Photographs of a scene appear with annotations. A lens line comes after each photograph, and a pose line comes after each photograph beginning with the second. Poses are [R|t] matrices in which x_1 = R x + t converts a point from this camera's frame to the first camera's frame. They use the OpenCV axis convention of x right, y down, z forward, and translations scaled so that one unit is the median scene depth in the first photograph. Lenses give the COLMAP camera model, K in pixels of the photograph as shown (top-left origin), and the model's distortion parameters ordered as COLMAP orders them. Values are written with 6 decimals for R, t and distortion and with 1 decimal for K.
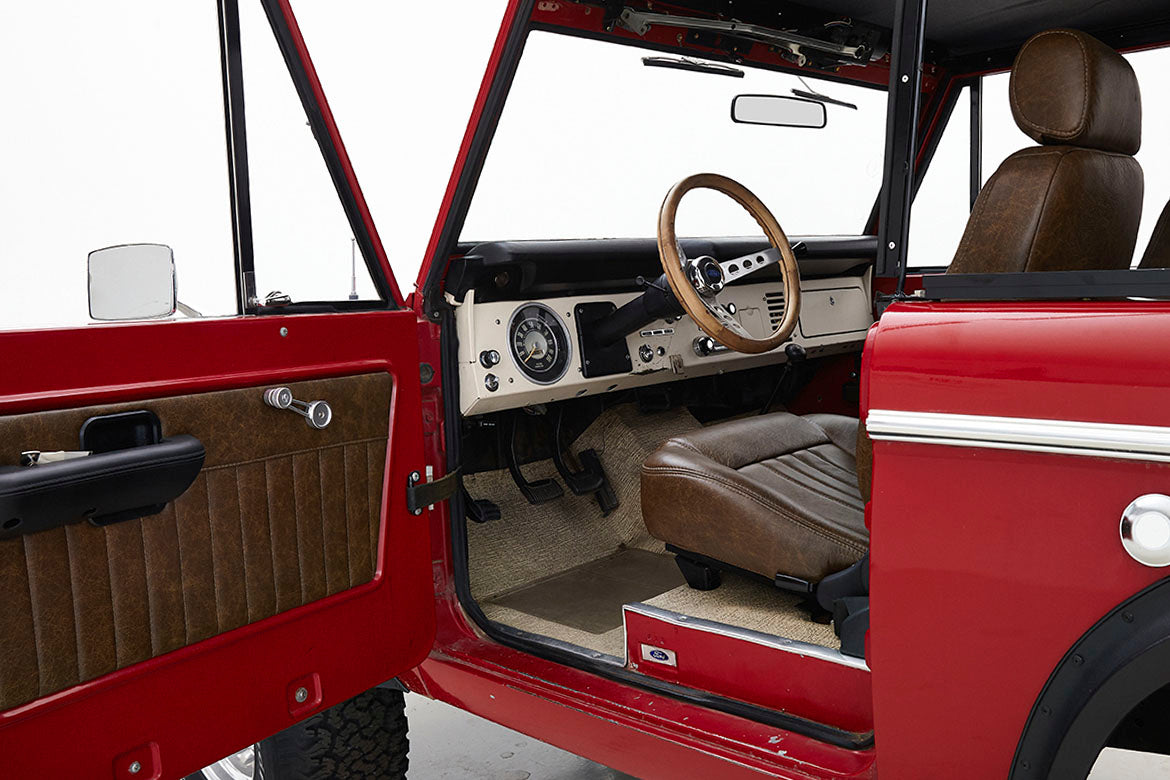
lens RADIAL K [[1113.9, 0, 664.7], [0, 1113.9, 388.7], [0, 0, 1]] dist [-0.002230, 0.002050]
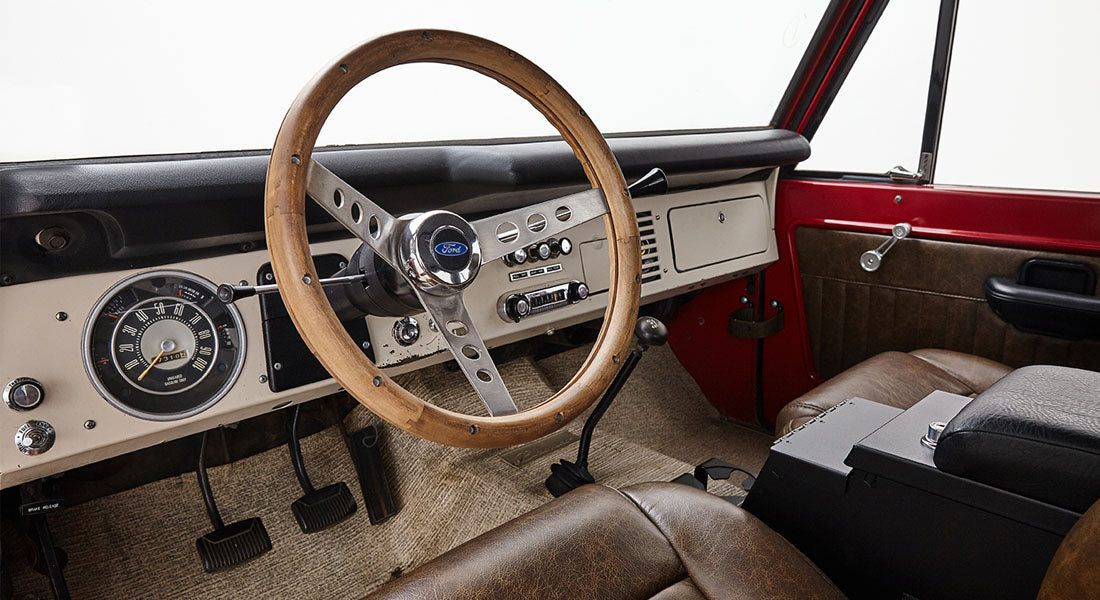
lens RADIAL K [[741.7, 0, 550.0], [0, 741.7, 300.0], [0, 0, 1]] dist [-0.006533, -0.001688]
pose [[0.995075, 0.048091, -0.086681, 0.110512], [-0.035372, 0.989131, 0.142720, -0.124502], [0.092603, -0.138951, 0.985960, 0.665718]]
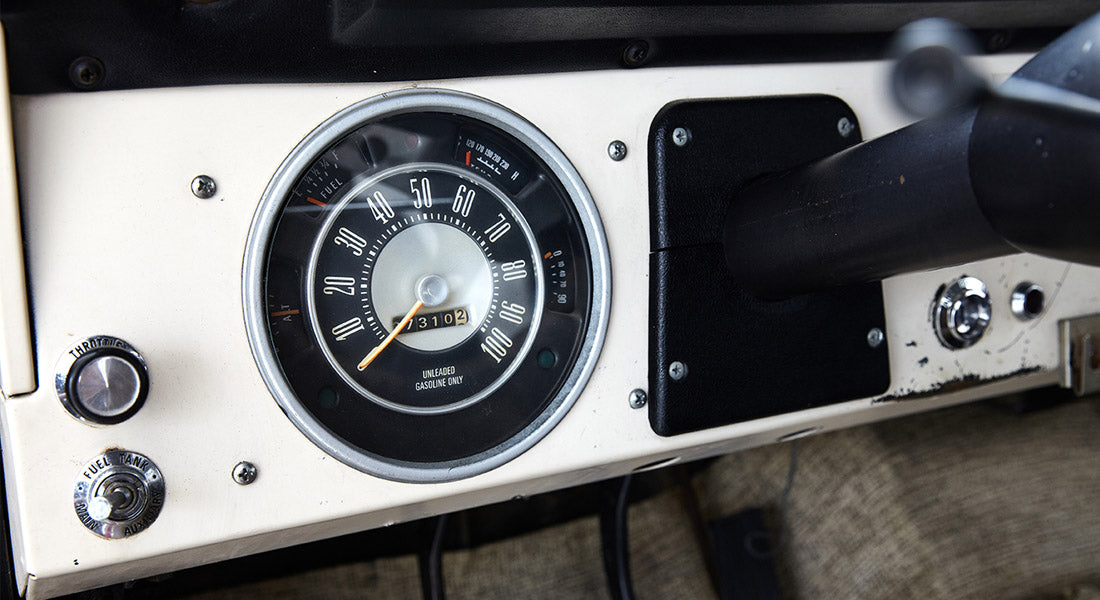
lens RADIAL K [[1183.9, 0, 550.0], [0, 1183.9, 300.0], [0, 0, 1]] dist [-0.007278, 0.004203]
pose [[0.929074, 0.149174, -0.338479, -0.014576], [-0.087075, 0.977560, 0.191821, -0.085523], [0.359498, -0.148743, 0.921215, 0.809375]]
